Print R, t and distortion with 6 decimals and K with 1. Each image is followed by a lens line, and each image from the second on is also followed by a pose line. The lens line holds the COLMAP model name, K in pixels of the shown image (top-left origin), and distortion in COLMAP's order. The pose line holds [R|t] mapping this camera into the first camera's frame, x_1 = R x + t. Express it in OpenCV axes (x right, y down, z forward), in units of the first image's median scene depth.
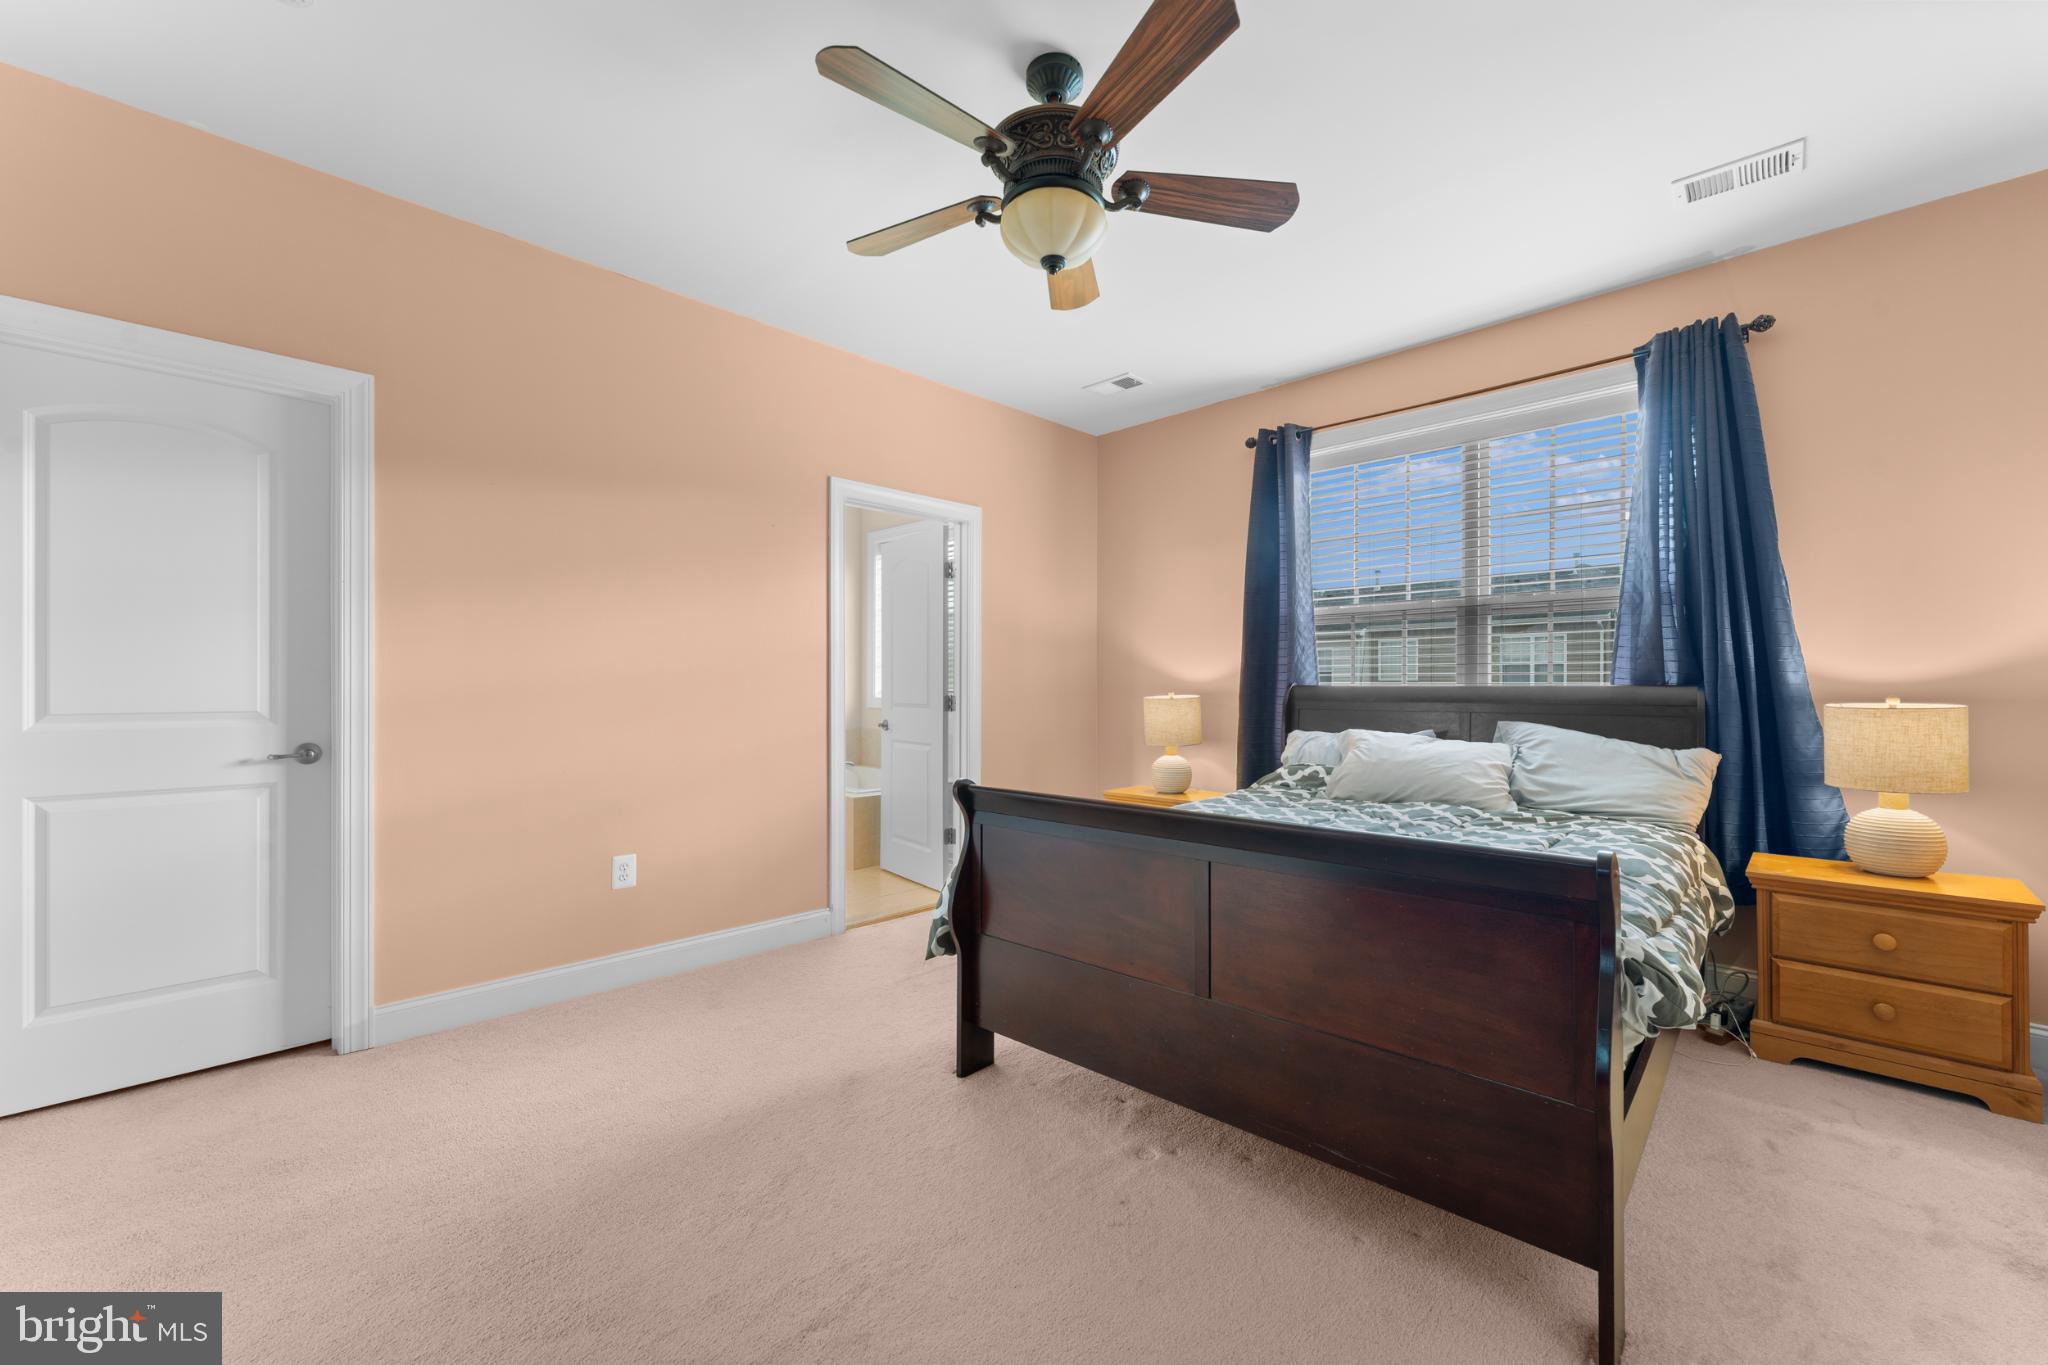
lens RADIAL K [[827.9, 0, 1022.0], [0, 827.9, 679.7], [0, 0, 1]] dist [0.004497, -0.000660]
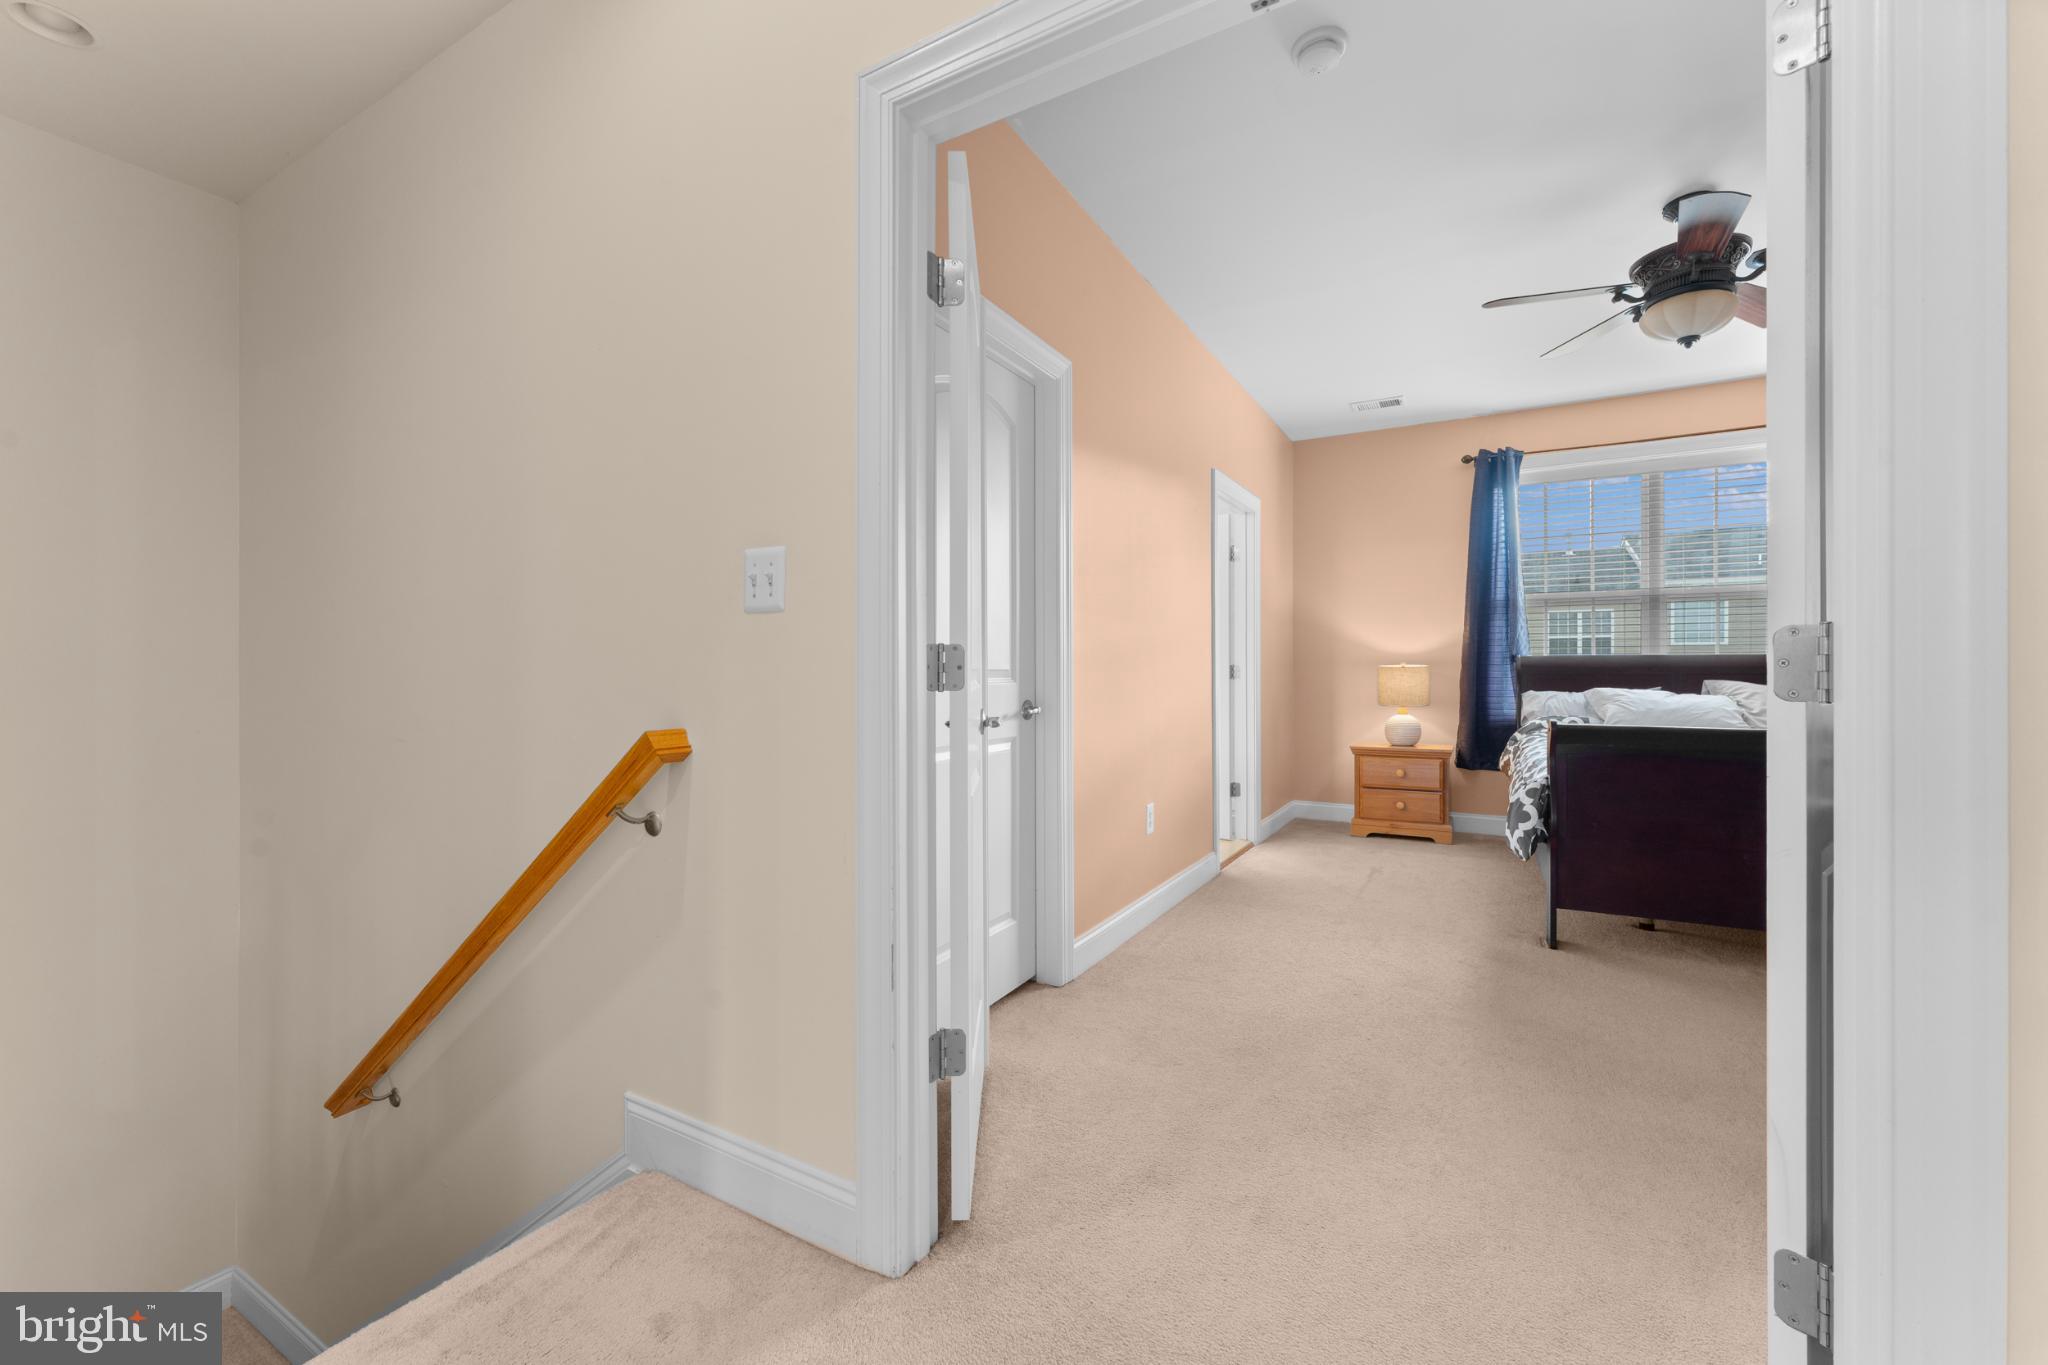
lens RADIAL K [[827.9, 0, 1023.0], [0, 827.9, 671.0], [0, 0, 1]] dist [0.004497, -0.000660]
pose [[0.964567, -0.004321, 0.263804, -0.759030], [0.001115, 0.999924, 0.012300, 0.015122], [-0.263837, -0.011570, 0.964498, -0.023357]]
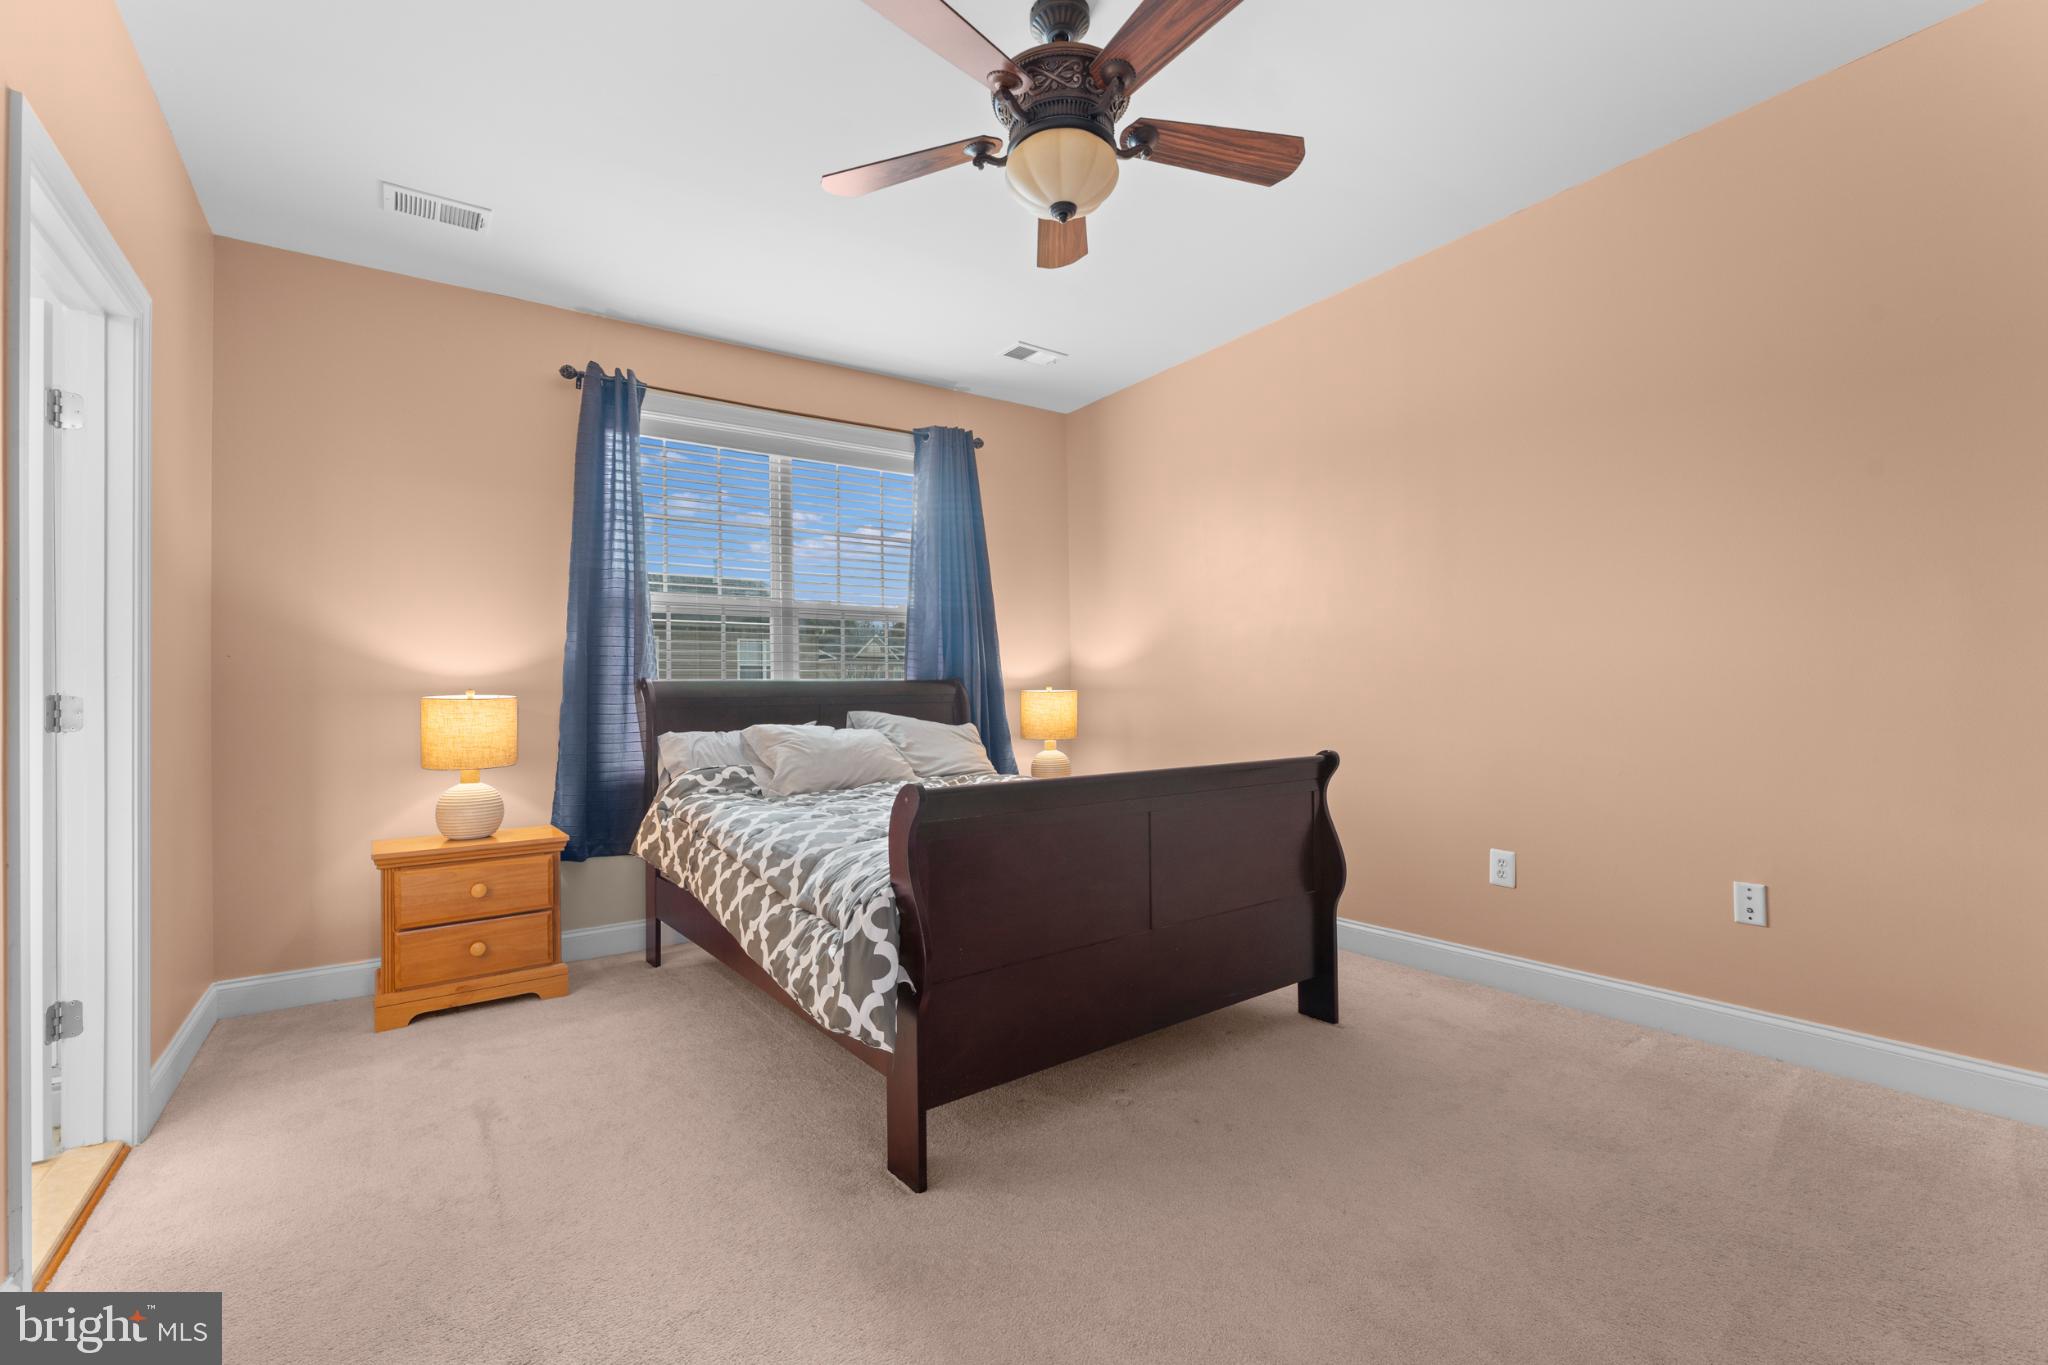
lens RADIAL K [[892.8, 0, 1012.7], [0, 892.8, 679.2], [0, 0, 1]] dist [-0.003768, 0.000371]
pose [[0.177794, 0.013543, 0.983974, -0.524959], [0.006464, 0.999868, -0.014930, 0.023027], [-0.984046, 0.009015, 0.177683, 0.481642]]
